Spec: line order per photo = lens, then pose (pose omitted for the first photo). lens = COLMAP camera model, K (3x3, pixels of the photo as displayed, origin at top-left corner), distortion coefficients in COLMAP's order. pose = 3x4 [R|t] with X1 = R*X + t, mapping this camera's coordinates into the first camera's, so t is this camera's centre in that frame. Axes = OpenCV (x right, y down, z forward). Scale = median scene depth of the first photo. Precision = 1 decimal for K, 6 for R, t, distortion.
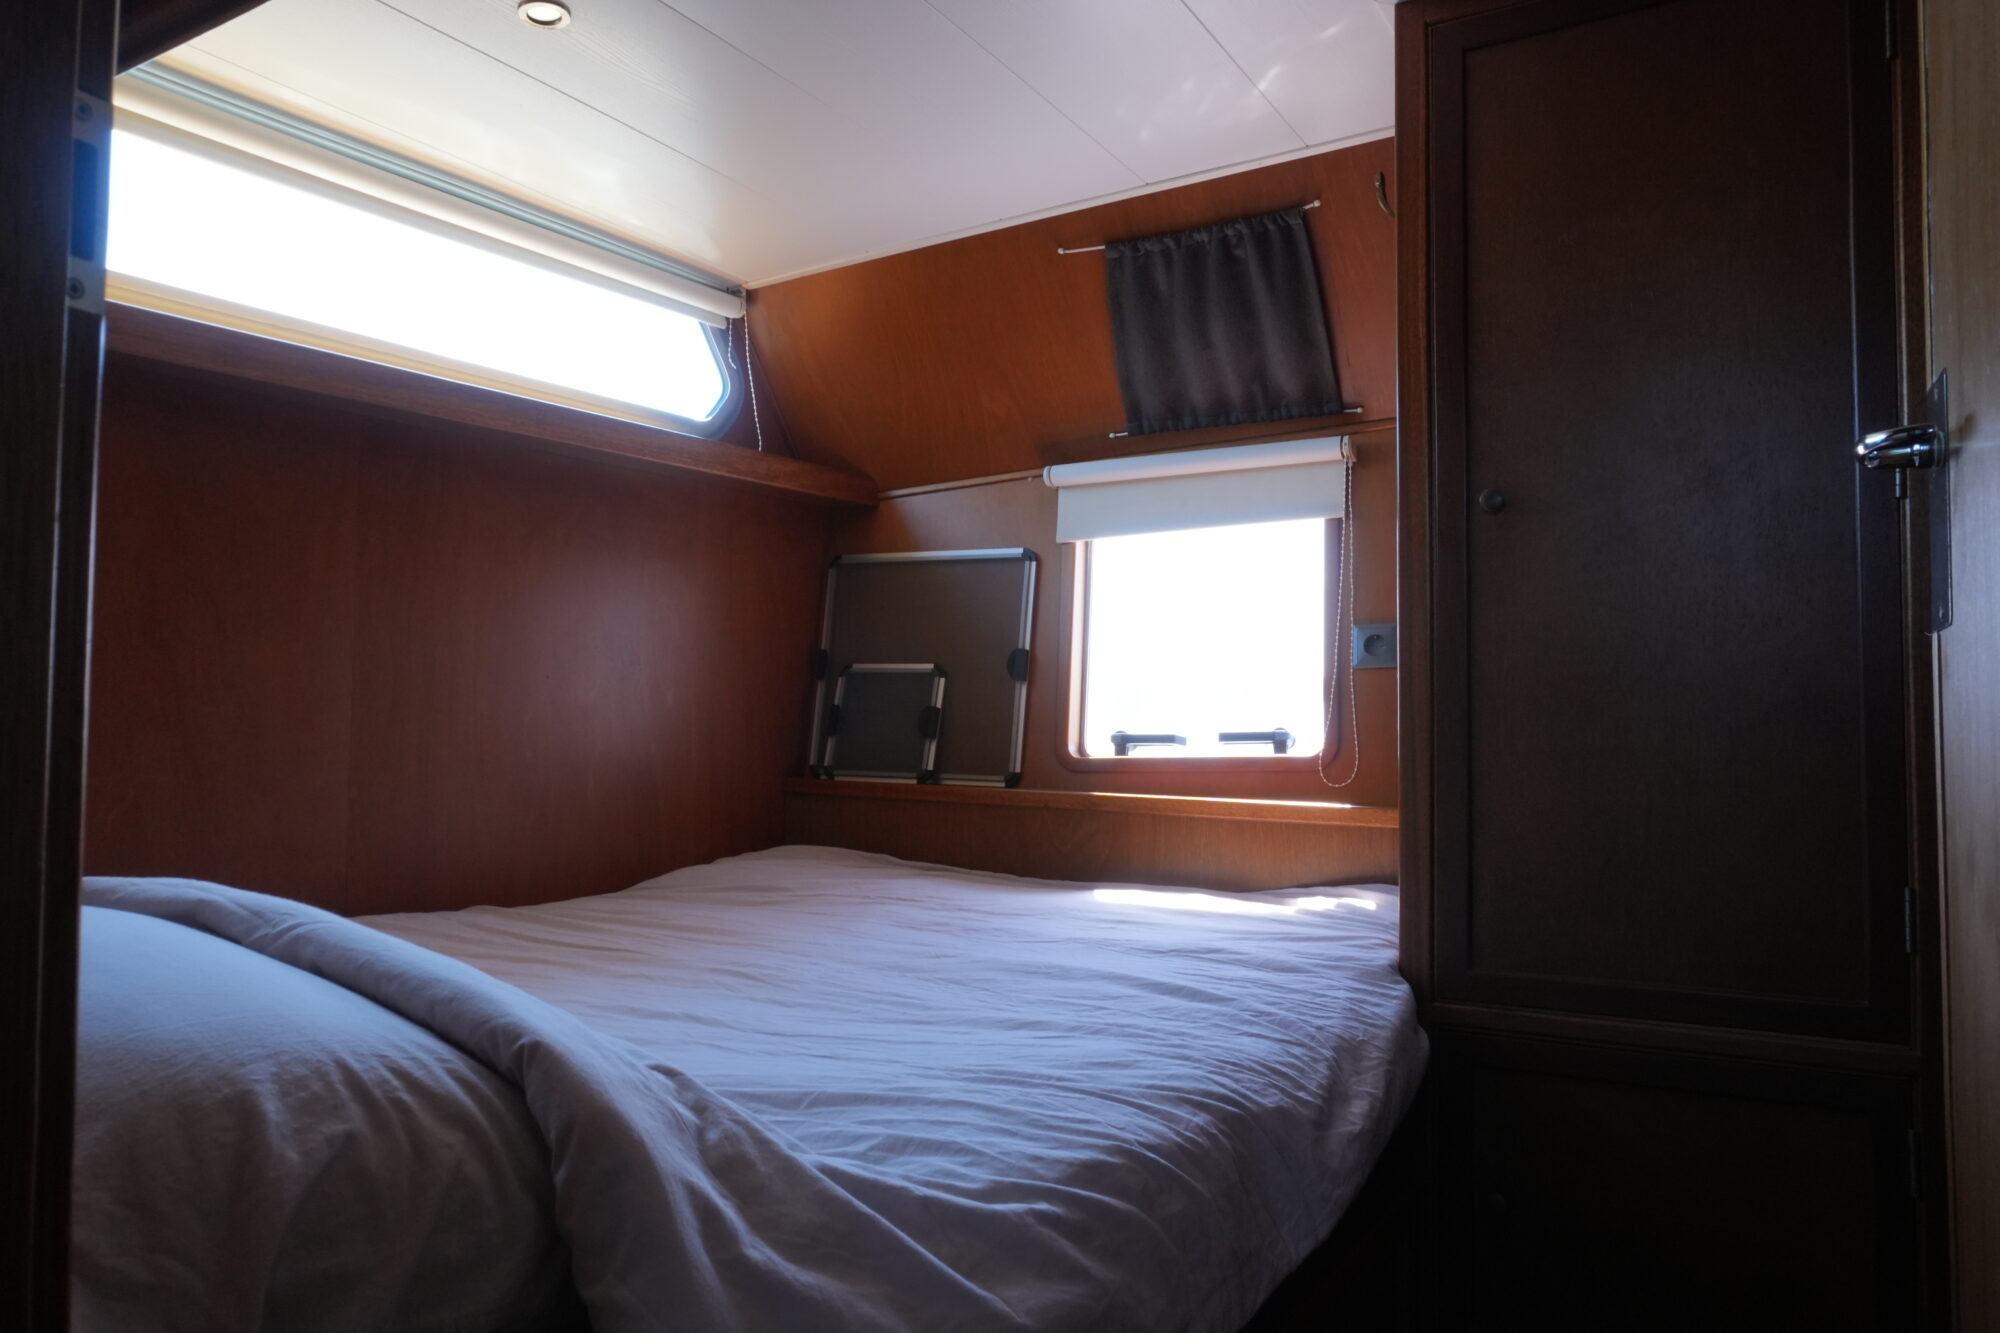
lens RADIAL K [[1361.1, 0, 990.0], [0, 1361.1, 670.2], [0, 0, 1]] dist [-0.045638, 0.032499]
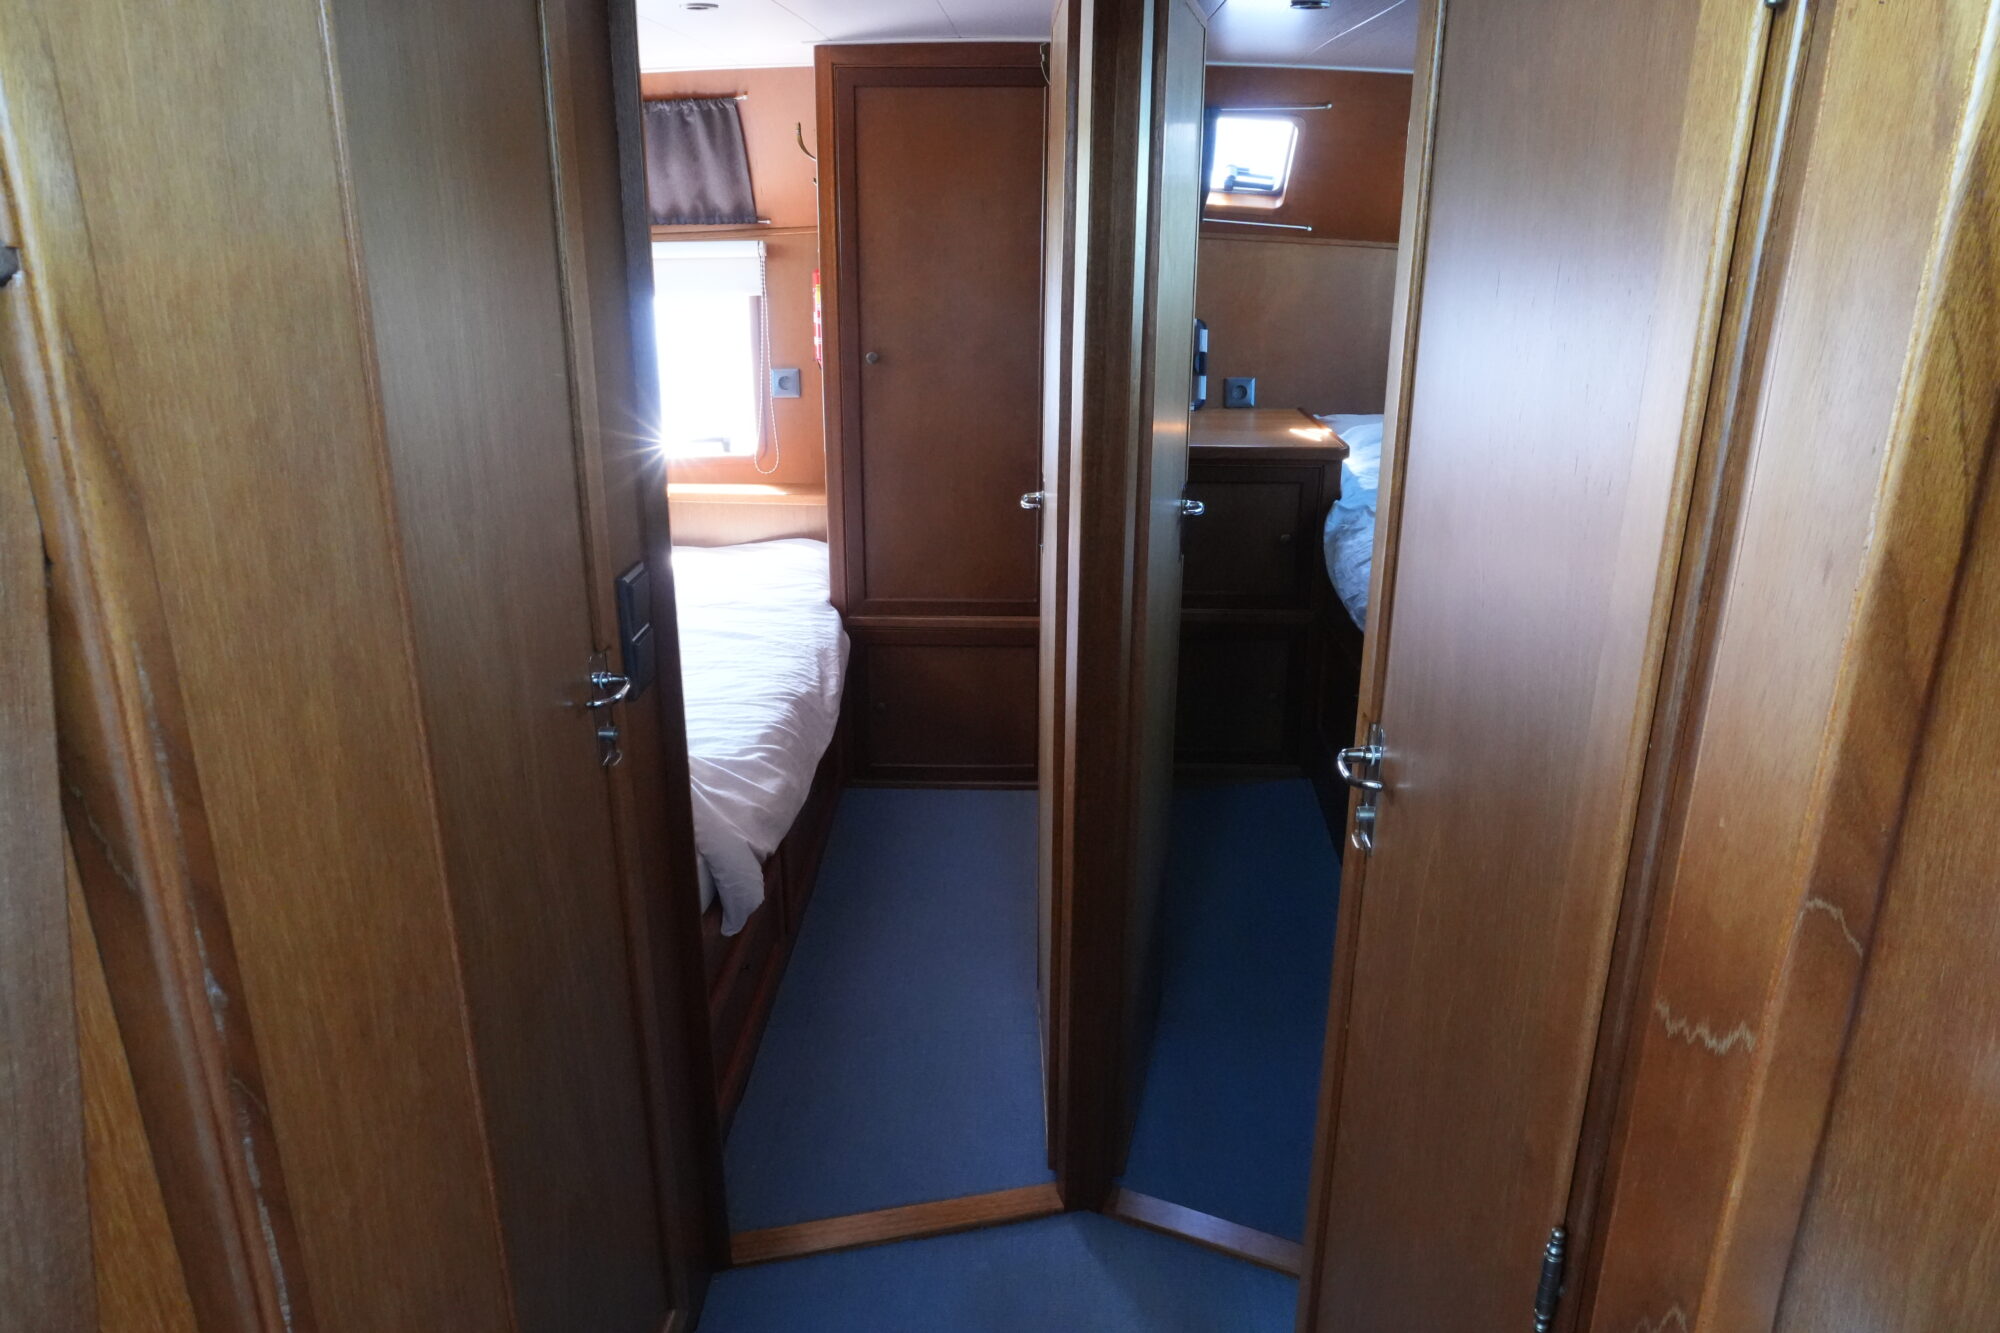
lens RADIAL K [[1361.1, 0, 997.1], [0, 1361.1, 665.6], [0, 0, 1]] dist [-0.045638, 0.032499]
pose [[0.870193, -0.159067, 0.466327, -0.444929], [-0.020404, 0.934008, 0.356670, -0.423656], [-0.492288, -0.319887, 0.809522, -0.780372]]
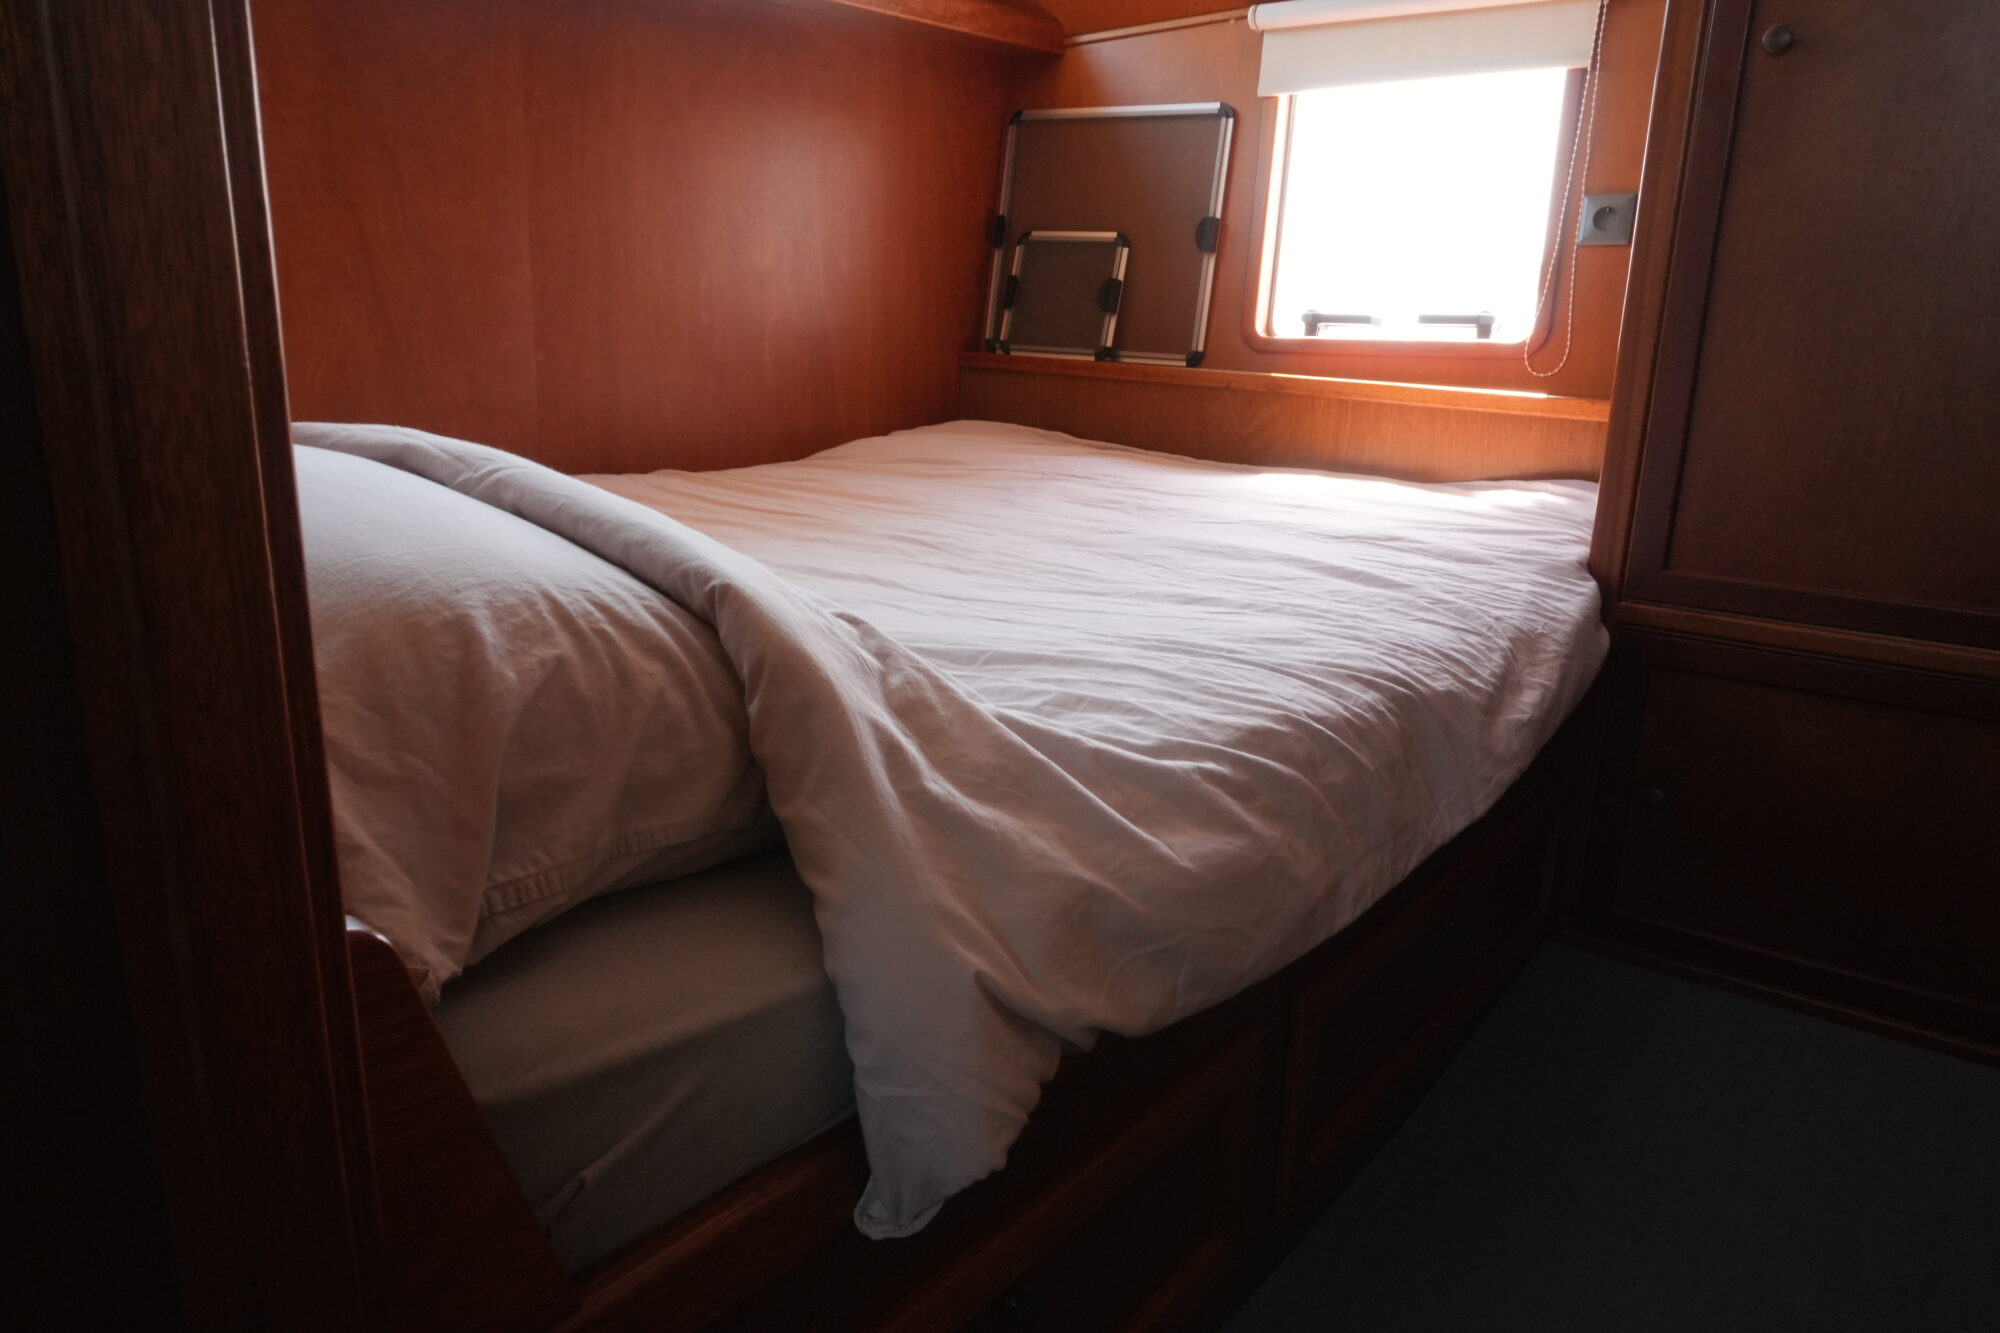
lens RADIAL K [[1361.1, 0, 993.6], [0, 1361.1, 672.4], [0, 0, 1]] dist [-0.045638, 0.032499]
pose [[0.992049, 0.053270, -0.114019, -0.005524], [-0.016771, 0.953874, 0.299737, 0.011889], [0.124727, -0.295442, 0.947184, 0.010579]]
